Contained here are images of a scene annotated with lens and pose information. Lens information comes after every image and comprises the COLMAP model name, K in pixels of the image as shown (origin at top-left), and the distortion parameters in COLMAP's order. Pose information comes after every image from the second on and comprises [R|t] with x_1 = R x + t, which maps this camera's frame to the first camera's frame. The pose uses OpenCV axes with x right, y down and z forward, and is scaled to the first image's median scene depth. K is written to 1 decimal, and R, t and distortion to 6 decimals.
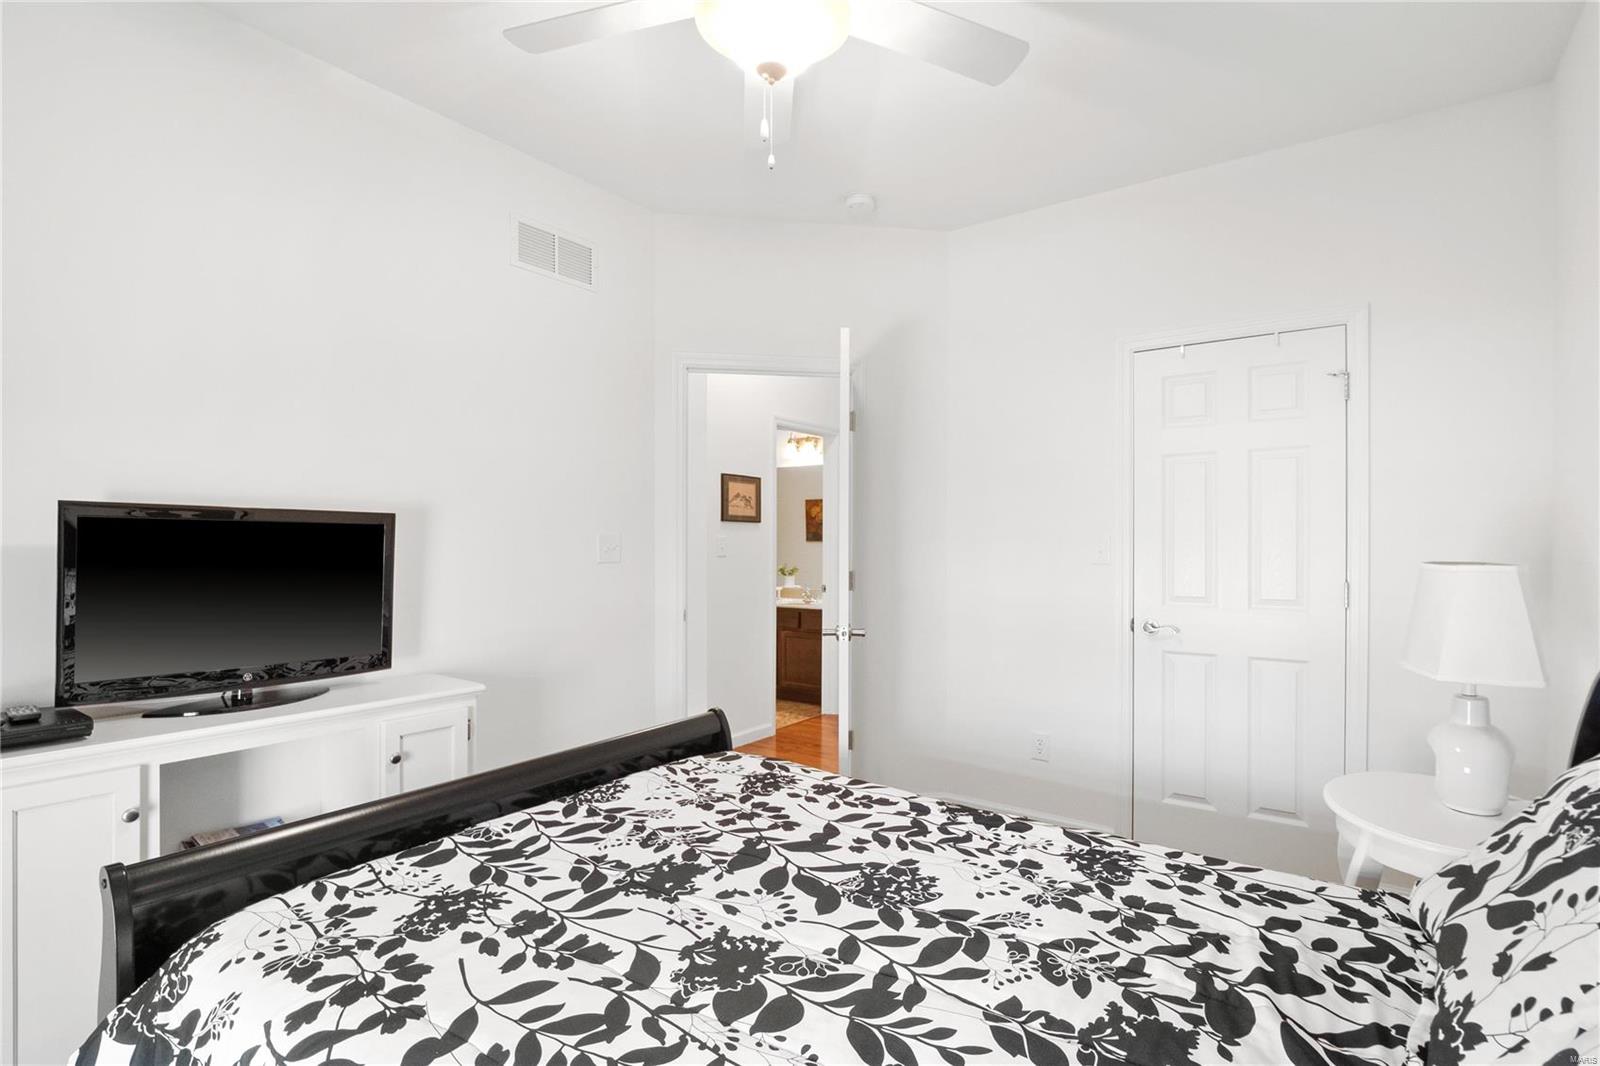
lens RADIAL K [[778.8, 0, 798.3], [0, 778.8, 538.1], [0, 0, 1]] dist [-0.005003, -0.002826]
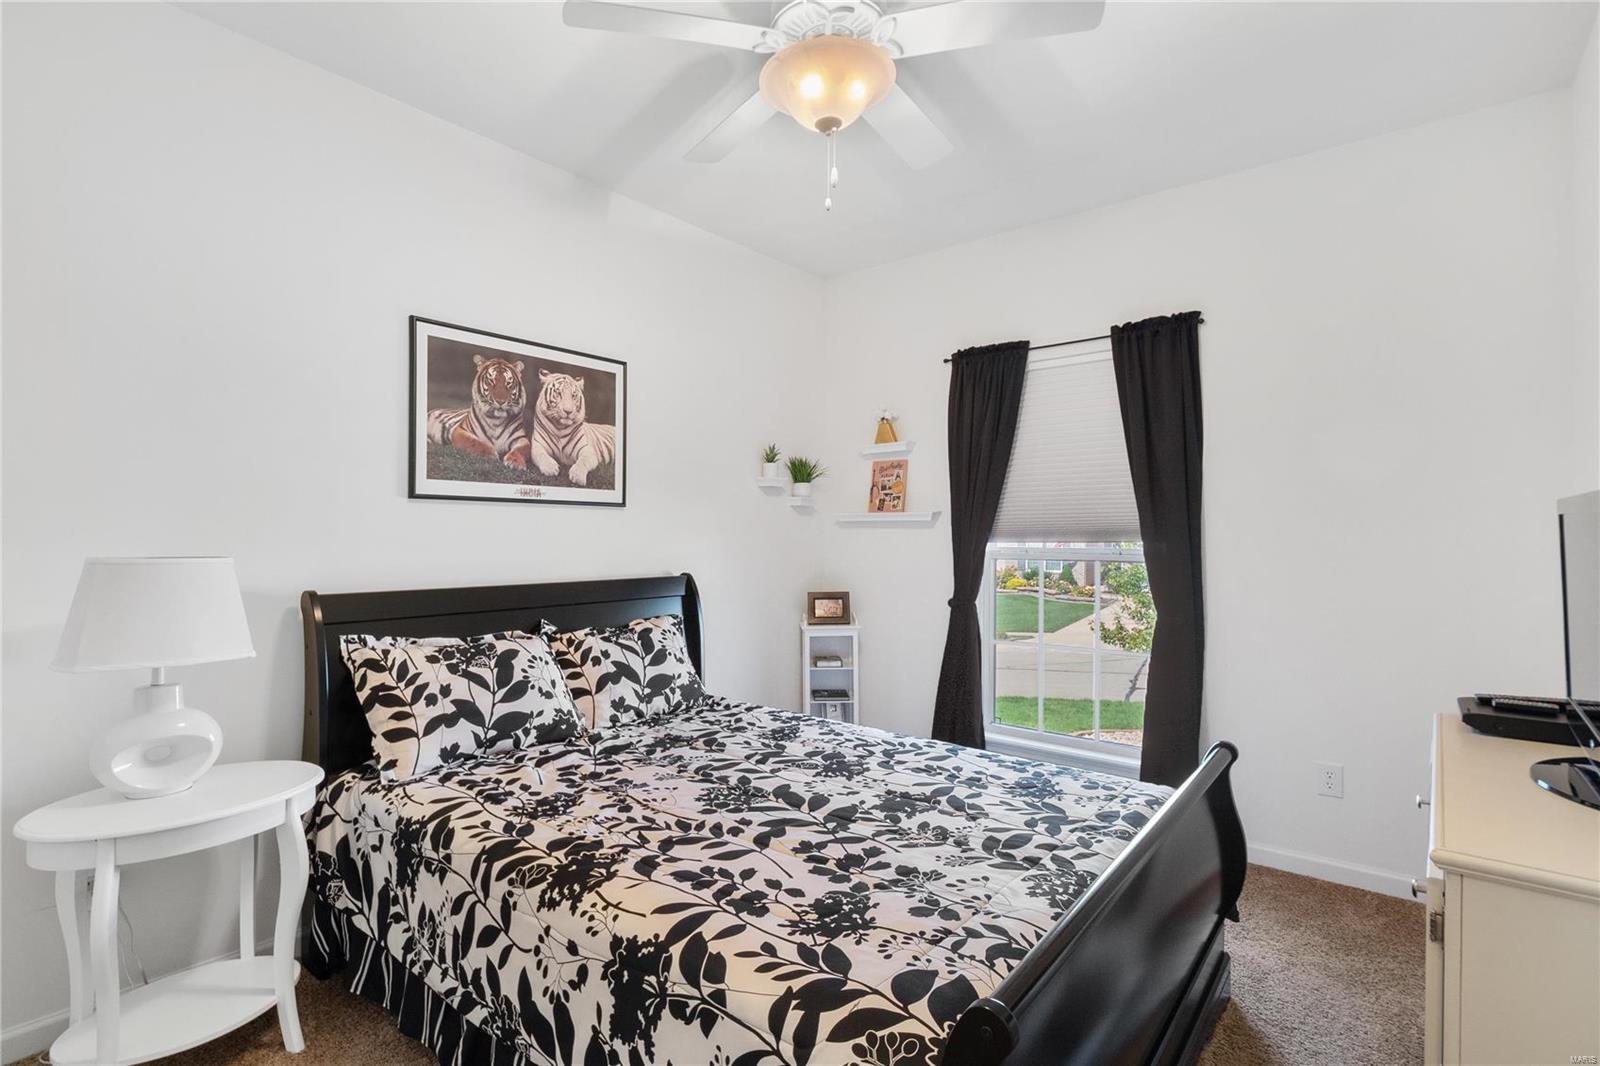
lens RADIAL K [[778.8, 0, 801.7], [0, 778.8, 535.3], [0, 0, 1]] dist [-0.005003, -0.002826]
pose [[-0.999189, -0.004666, 0.039989, -0.048114], [-0.004850, 0.999978, -0.004508, -0.000964], [-0.039967, -0.004698, -0.999190, 2.141700]]
